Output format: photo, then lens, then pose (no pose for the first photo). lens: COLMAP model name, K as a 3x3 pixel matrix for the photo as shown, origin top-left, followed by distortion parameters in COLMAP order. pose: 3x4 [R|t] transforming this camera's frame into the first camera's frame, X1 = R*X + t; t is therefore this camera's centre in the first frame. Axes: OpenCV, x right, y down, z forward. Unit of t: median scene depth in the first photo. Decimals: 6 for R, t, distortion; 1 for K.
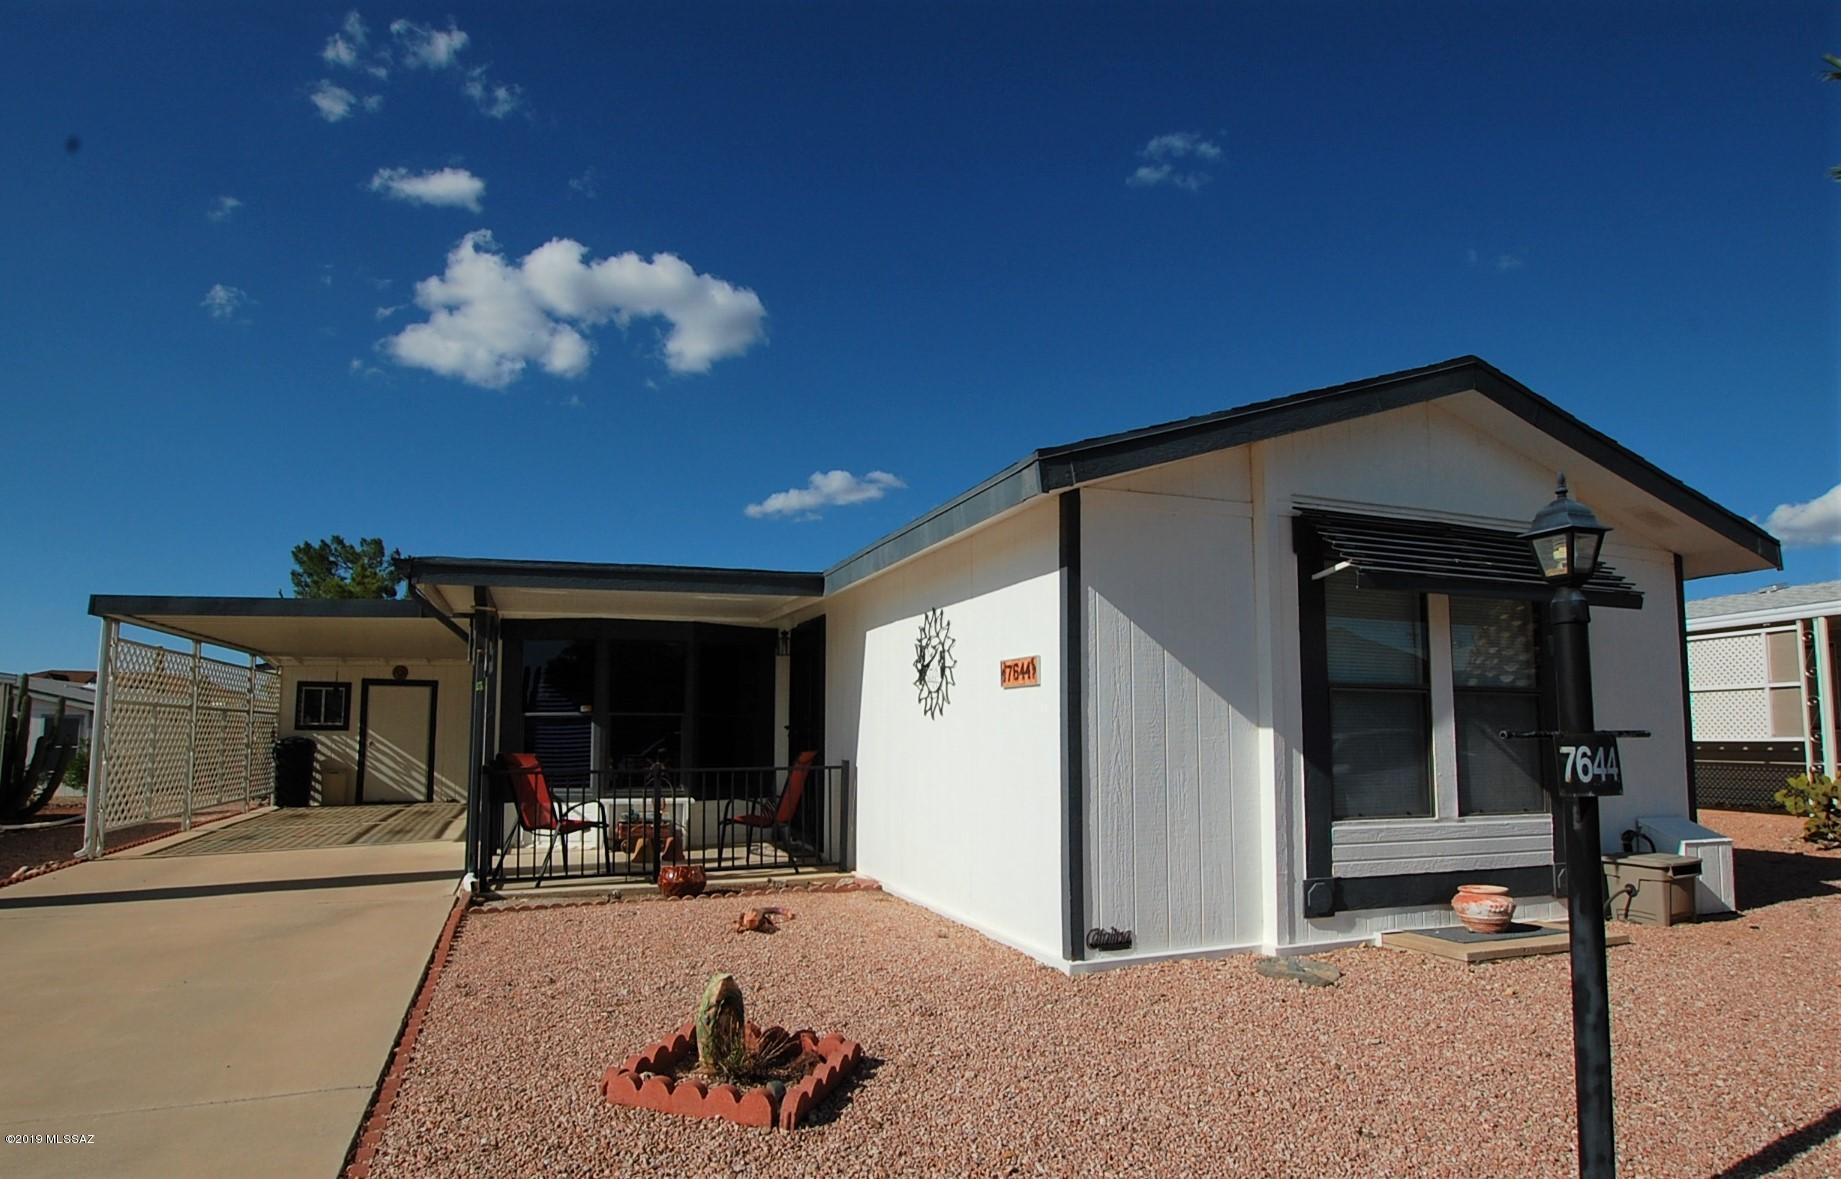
lens RADIAL K [[922.5, 0, 917.0], [0, 922.5, 643.7], [0, 0, 1]] dist [-0.029556, 0.000161]
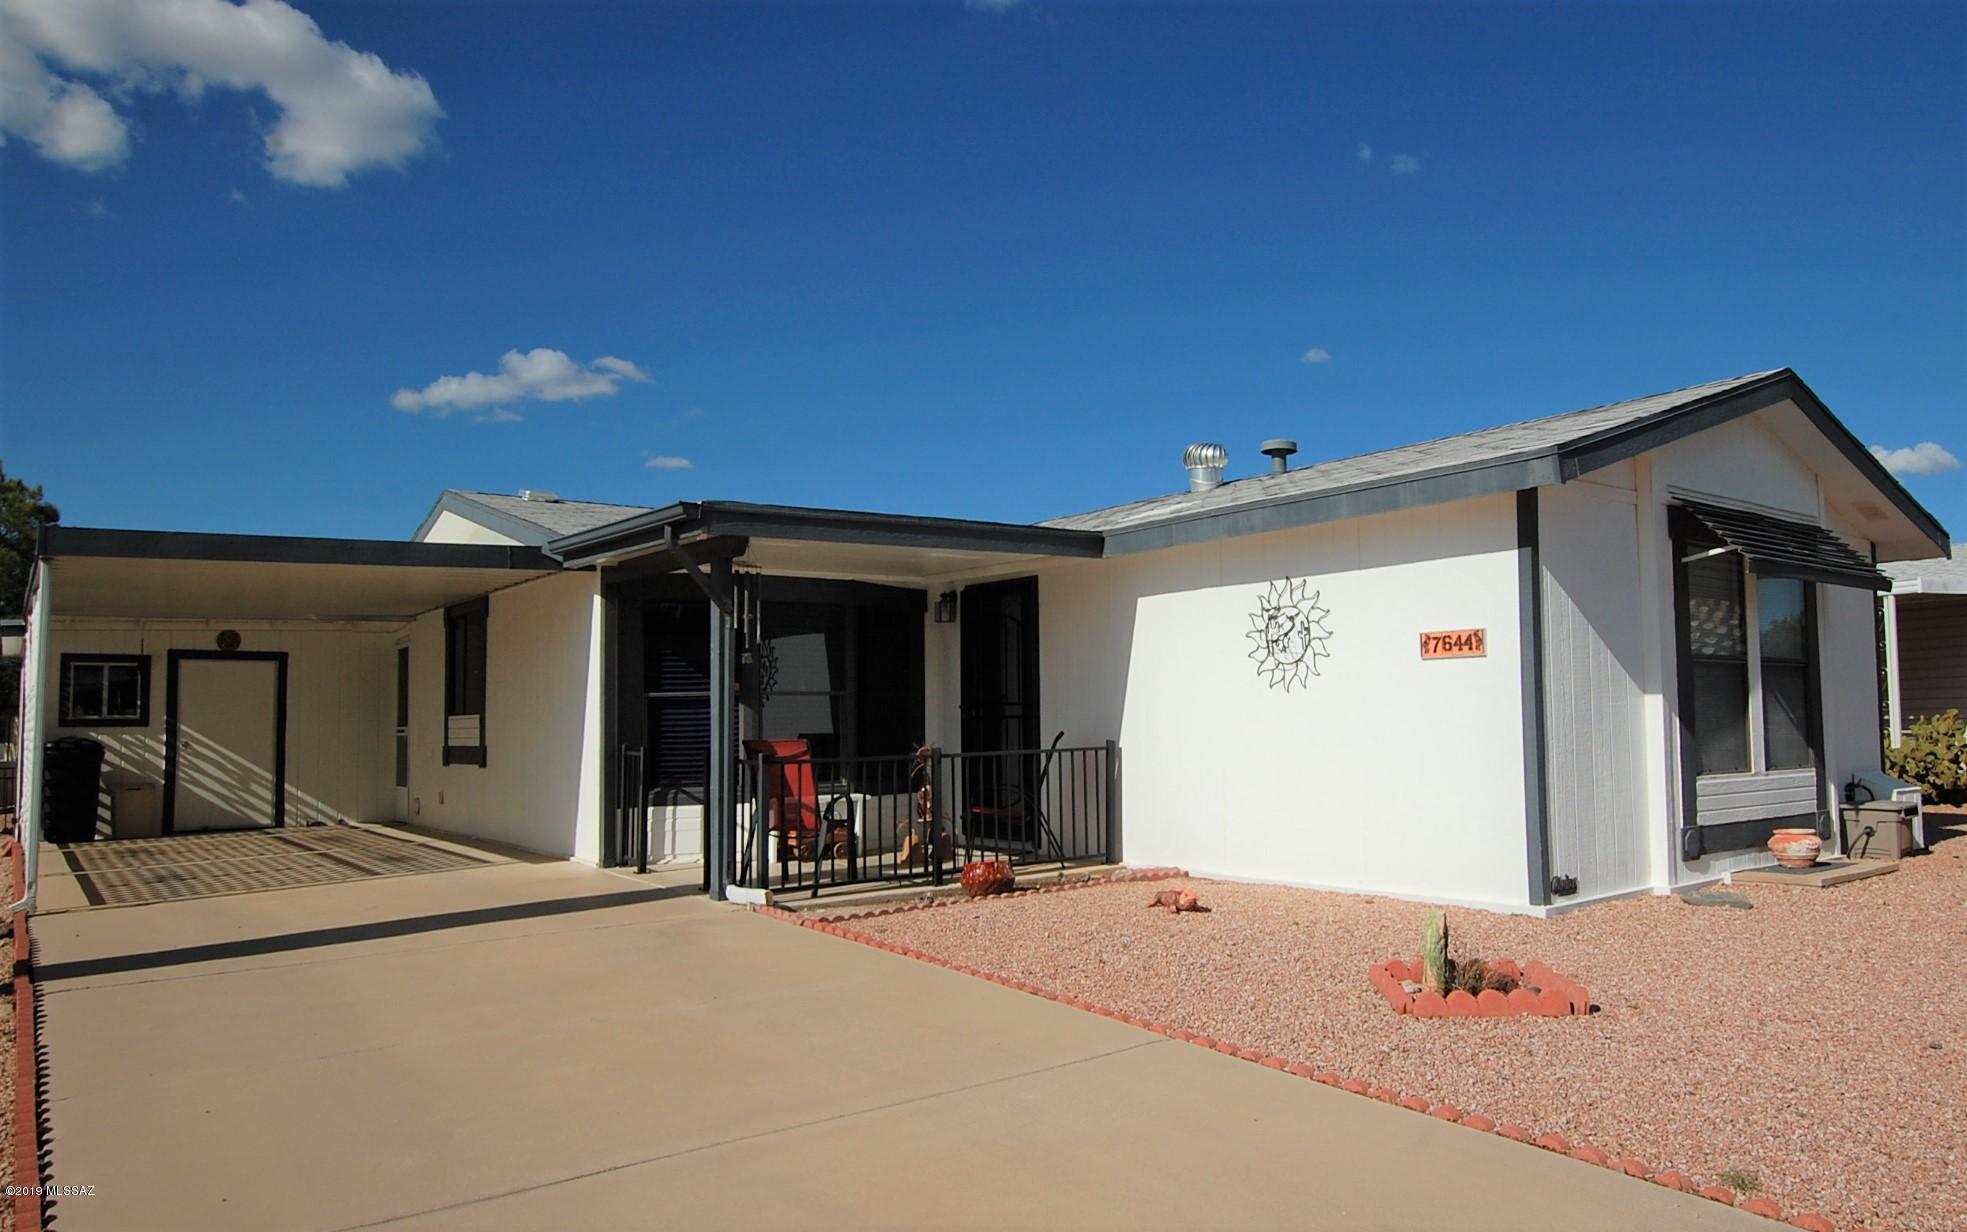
lens RADIAL K [[1273.8, 0, 983.5], [0, 1273.8, 616.0], [0, 0, 1]] dist [-0.013191, 0.000943]
pose [[0.951708, 0.009204, 0.306866, -0.493421], [-0.012466, 0.999885, 0.008669, -0.003776], [-0.306751, -0.012076, 0.951713, -0.125068]]
